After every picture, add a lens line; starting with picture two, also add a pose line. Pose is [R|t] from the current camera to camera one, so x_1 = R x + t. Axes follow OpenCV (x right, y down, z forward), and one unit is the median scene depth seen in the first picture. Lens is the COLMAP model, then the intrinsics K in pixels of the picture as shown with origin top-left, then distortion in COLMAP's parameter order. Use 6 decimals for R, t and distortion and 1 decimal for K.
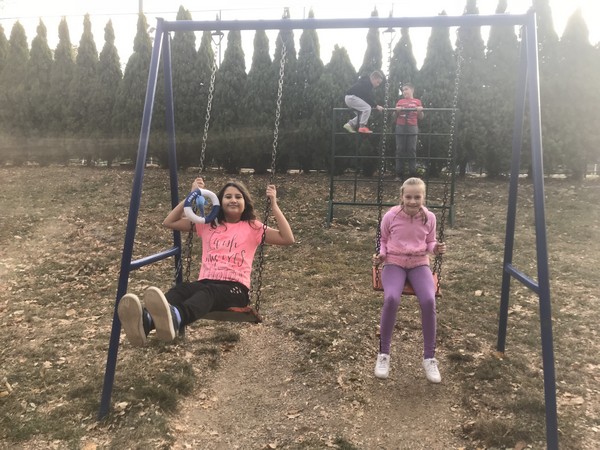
lens RADIAL K [[496.4, 0, 300.0], [0, 496.4, 225.0], [0, 0, 1]] dist [0.054088, -0.072580]
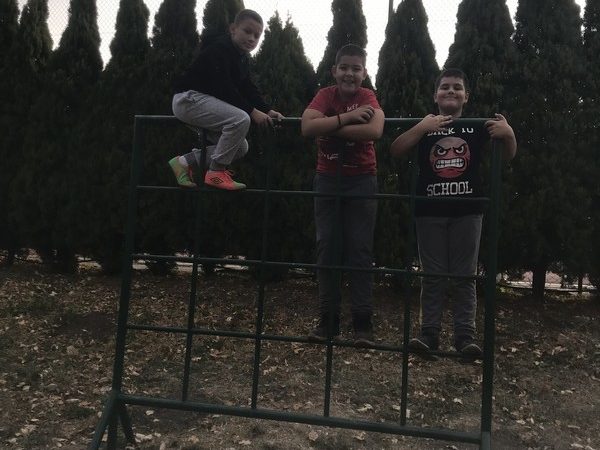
lens RADIAL K [[689.0, 0, 300.0], [0, 689.0, 225.0], [0, 0, 1]] dist [0.009522, 0.019179]
pose [[0.998944, 0.024847, -0.038652, 0.142211], [-0.030242, 0.988834, -0.145920, -0.067644], [0.034595, 0.146934, 0.988541, 0.393967]]
